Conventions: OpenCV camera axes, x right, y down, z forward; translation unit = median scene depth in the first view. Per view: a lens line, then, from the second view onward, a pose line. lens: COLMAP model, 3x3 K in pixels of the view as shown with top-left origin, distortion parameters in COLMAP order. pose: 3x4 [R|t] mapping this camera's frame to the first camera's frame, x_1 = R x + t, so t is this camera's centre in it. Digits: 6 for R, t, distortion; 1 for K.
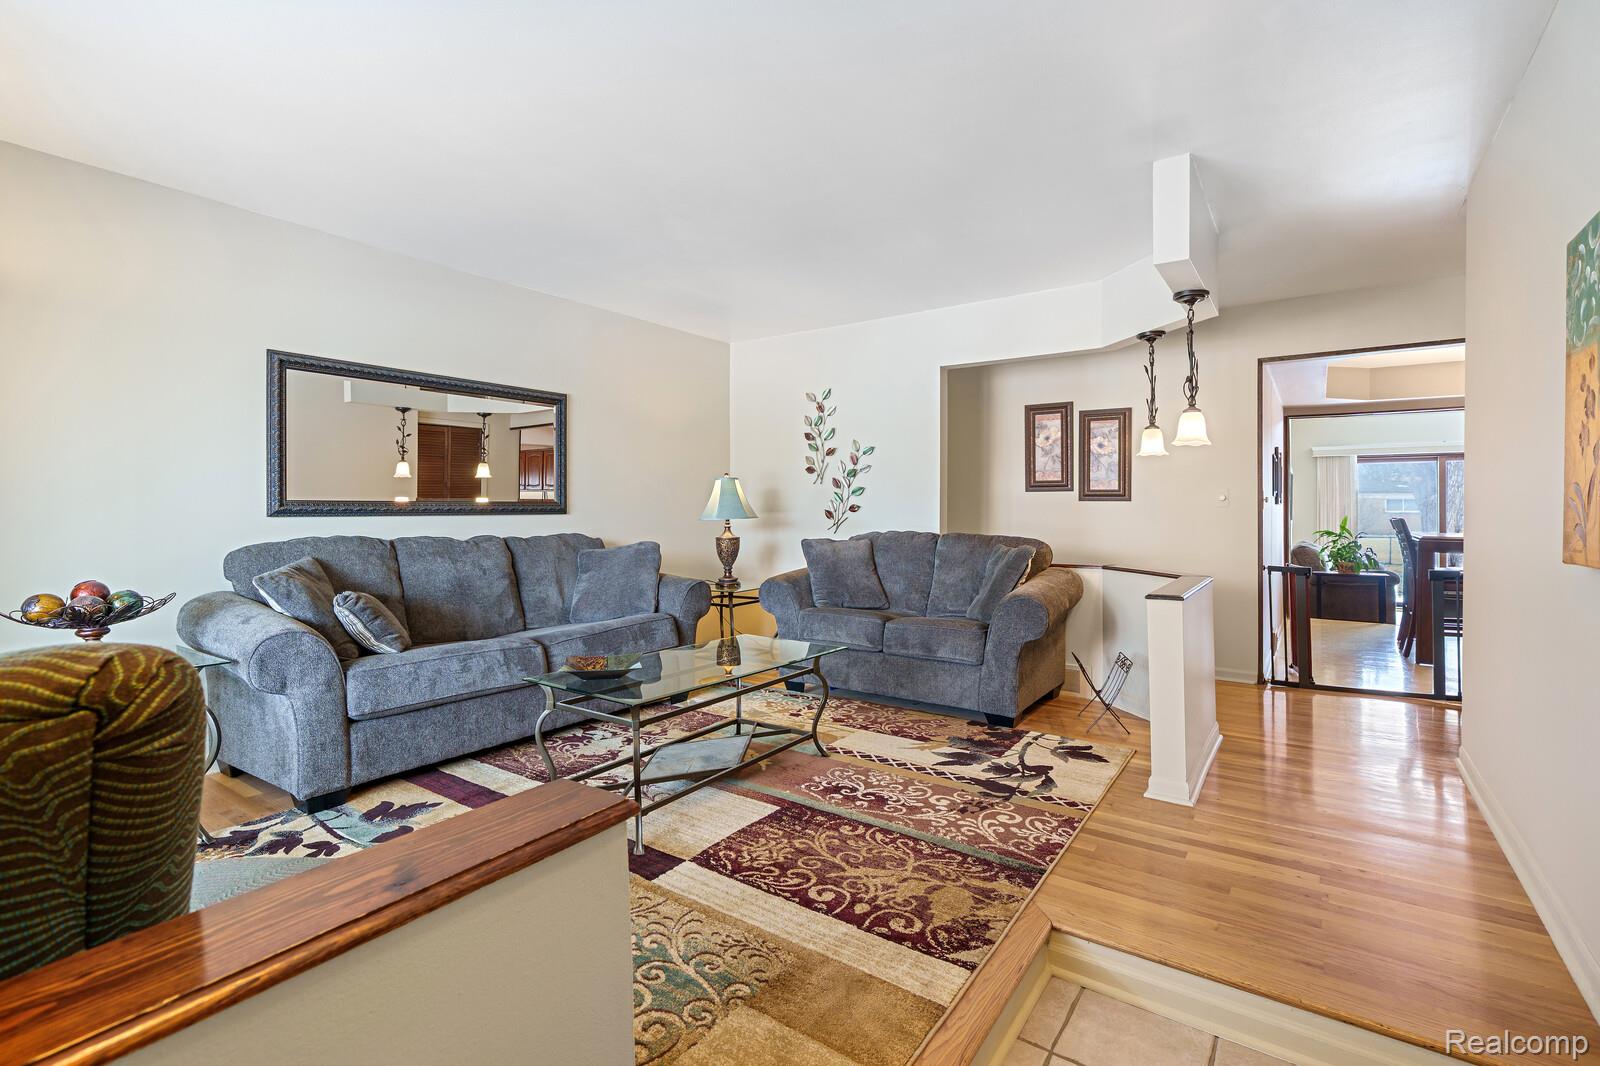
lens RADIAL K [[730.1, 0, 803.0], [0, 730.1, 519.9], [0, 0, 1]] dist [0.000282, 0.000010]
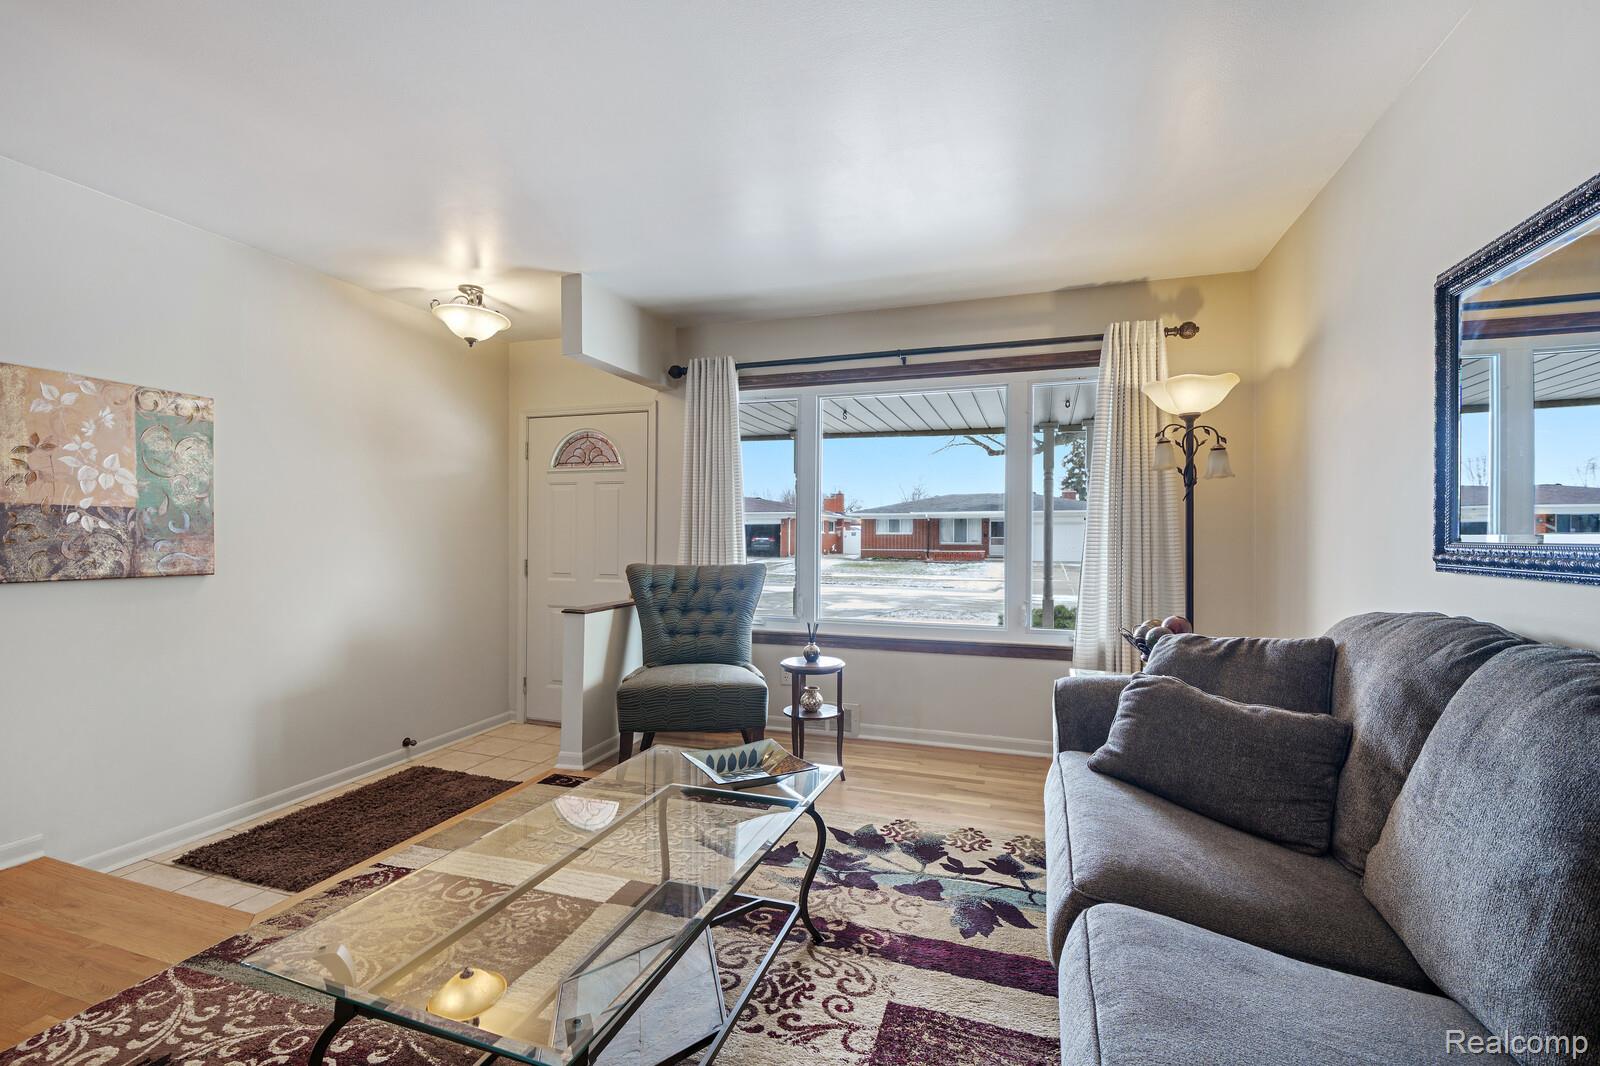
lens RADIAL K [[700.8, 0, 797.7], [0, 700.8, 532.4], [0, 0, 1]] dist [-0.002934, -0.000296]
pose [[-0.958329, -0.005480, -0.285614, -0.137533], [-0.007949, 0.999940, 0.007484, -0.051850], [0.285556, 0.009443, -0.958315, 2.012472]]
